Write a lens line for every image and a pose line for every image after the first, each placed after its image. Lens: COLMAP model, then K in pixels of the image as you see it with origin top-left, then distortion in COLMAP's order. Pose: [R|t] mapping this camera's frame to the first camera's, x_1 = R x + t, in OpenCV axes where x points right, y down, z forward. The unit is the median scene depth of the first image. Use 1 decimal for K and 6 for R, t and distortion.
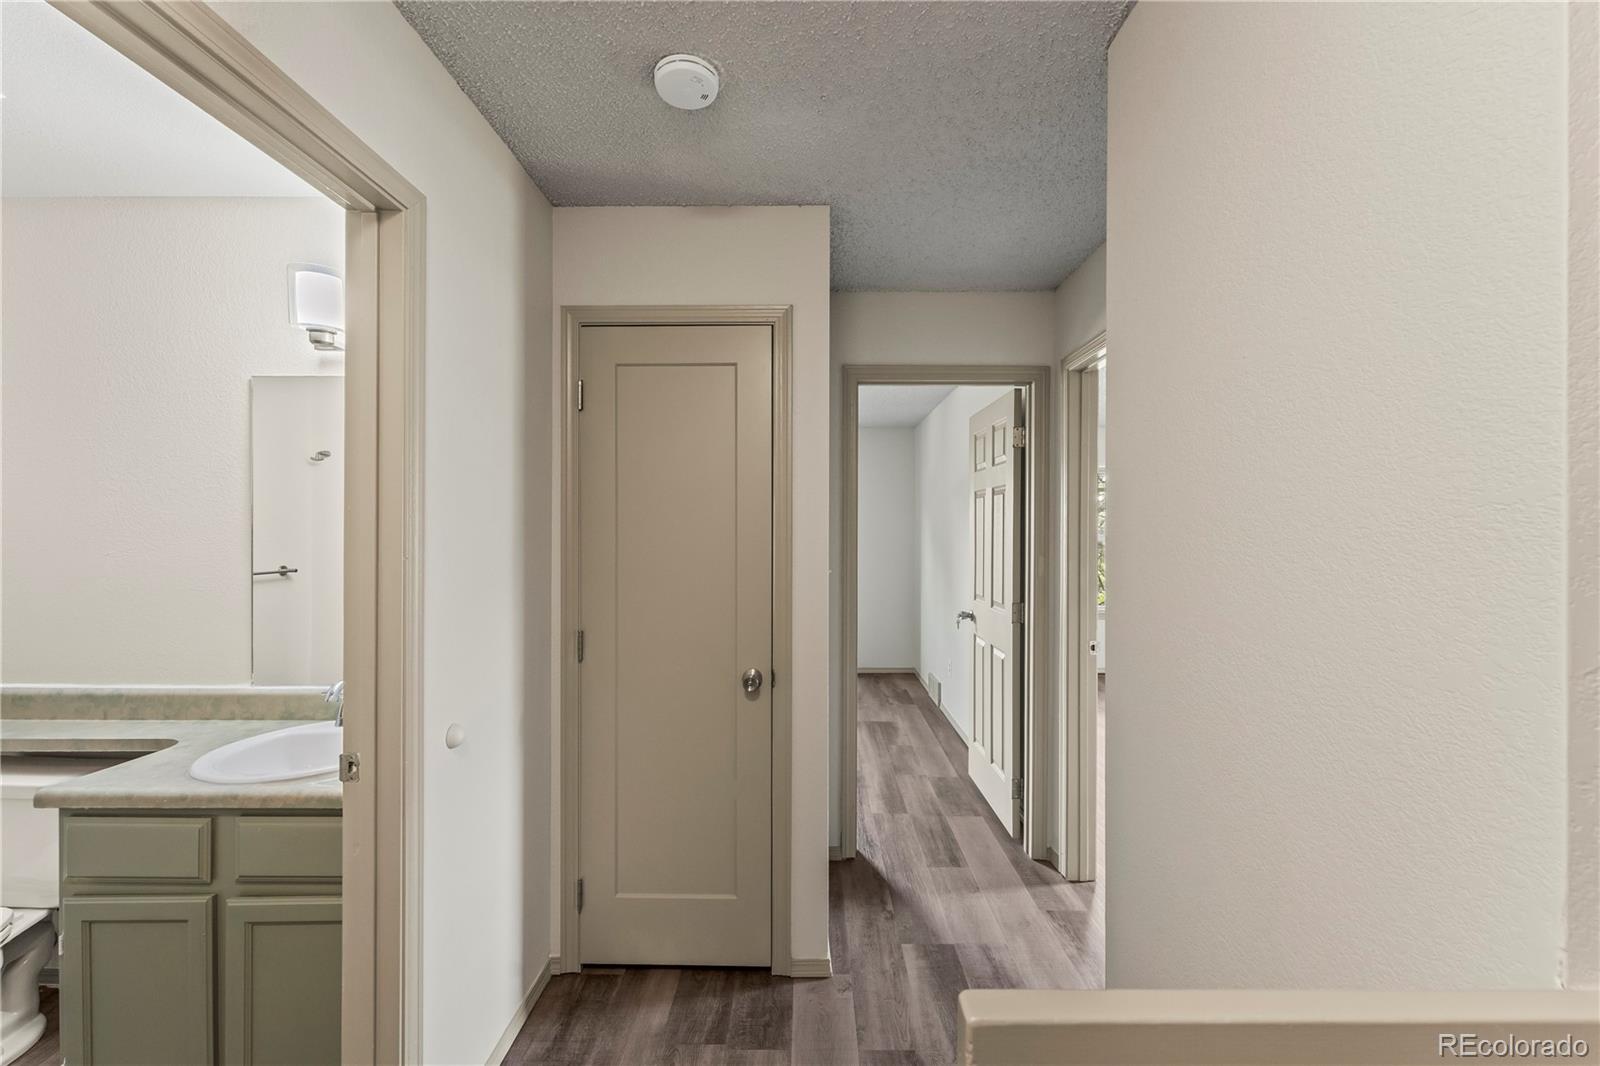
lens RADIAL K [[645.1, 0, 807.2], [0, 645.1, 535.5], [0, 0, 1]] dist [0.005981, -0.000763]
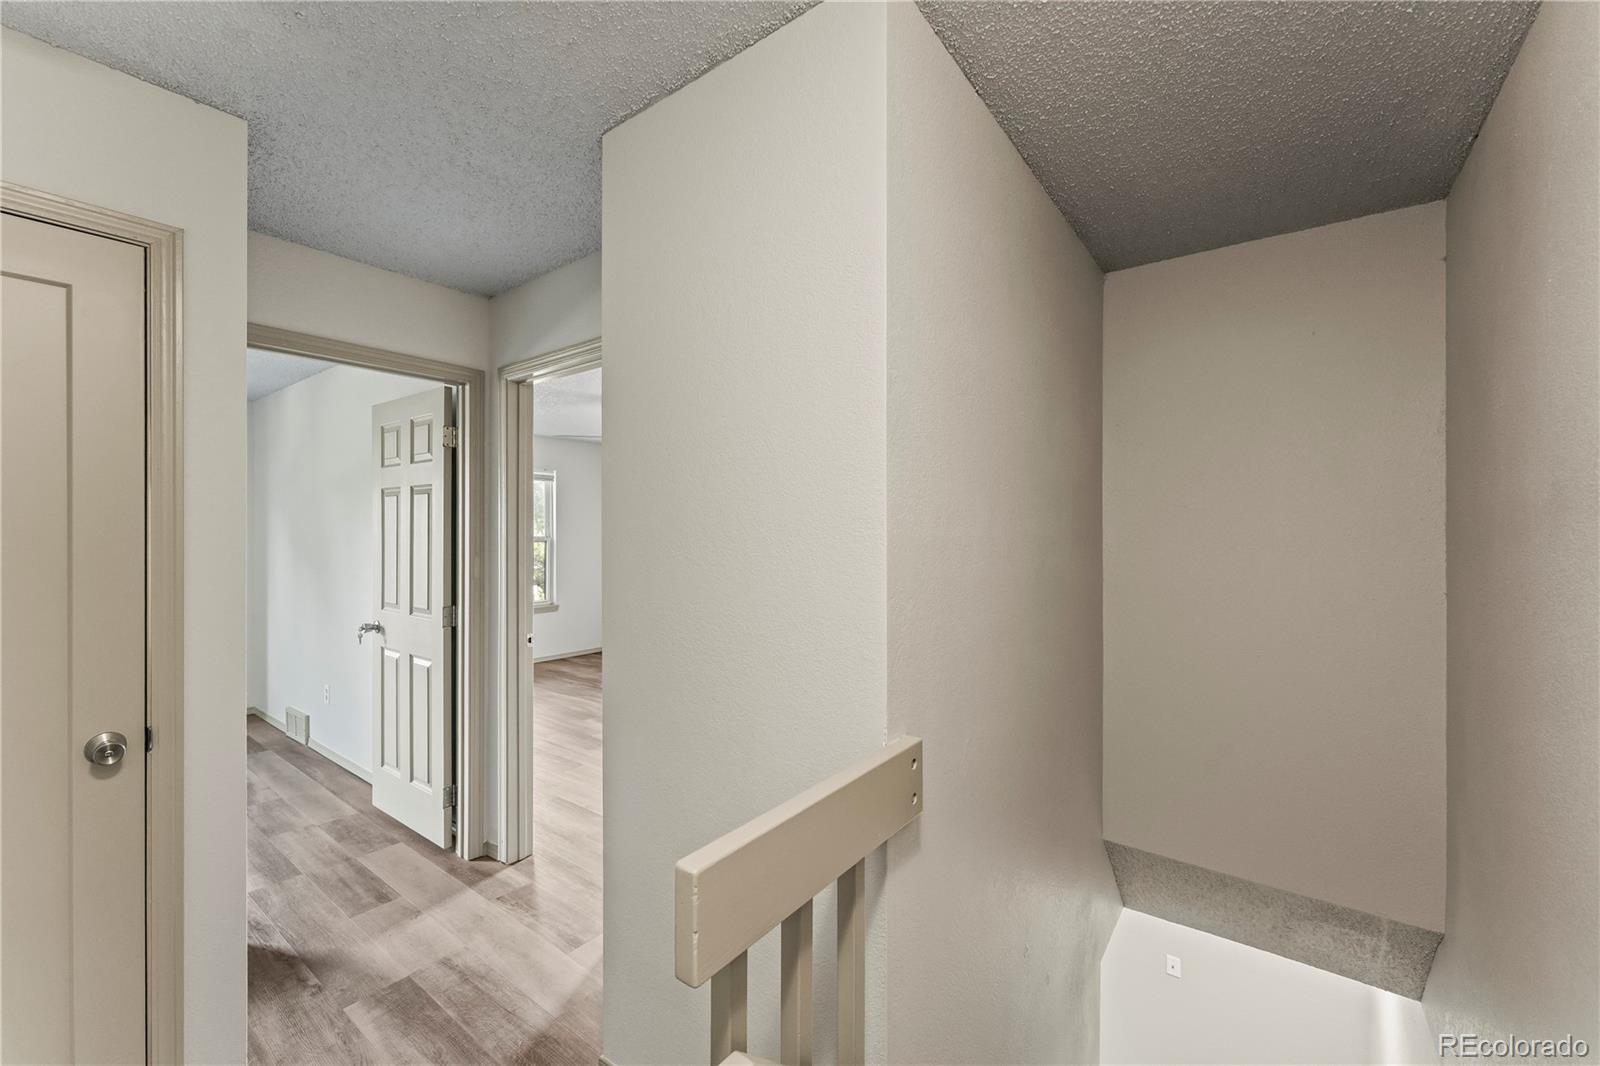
lens RADIAL K [[645.1, 0, 797.7], [0, 645.1, 538.0], [0, 0, 1]] dist [0.005981, -0.000763]
pose [[0.600165, -0.008837, 0.799827, -0.144411], [0.007153, 0.999958, 0.005680, -0.000497], [-0.799844, 0.002312, 0.600203, -0.009255]]
